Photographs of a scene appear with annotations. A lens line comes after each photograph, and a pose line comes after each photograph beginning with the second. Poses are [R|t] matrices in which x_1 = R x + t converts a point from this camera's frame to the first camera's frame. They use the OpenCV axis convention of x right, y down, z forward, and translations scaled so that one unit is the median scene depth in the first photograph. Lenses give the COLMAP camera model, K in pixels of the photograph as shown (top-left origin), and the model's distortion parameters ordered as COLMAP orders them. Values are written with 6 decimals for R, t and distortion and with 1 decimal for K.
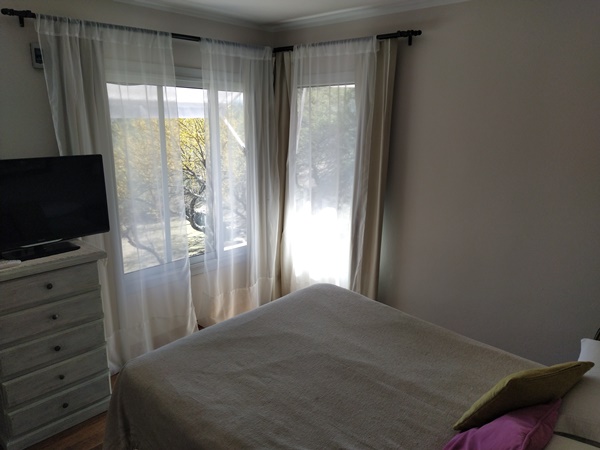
lens RADIAL K [[448.7, 0, 301.7], [0, 448.7, 225.4], [0, 0, 1]] dist [0.049050, -0.061051]
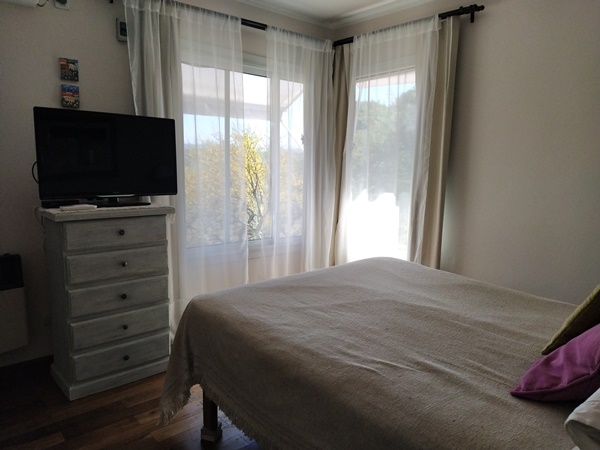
lens RADIAL K [[448.7, 0, 300.5], [0, 448.7, 227.2], [0, 0, 1]] dist [0.049050, -0.061051]
pose [[0.995041, 0.015221, -0.098299, -0.039603], [-0.025344, 0.994404, -0.102561, 0.186196], [0.096188, 0.104543, 0.989858, 0.011538]]
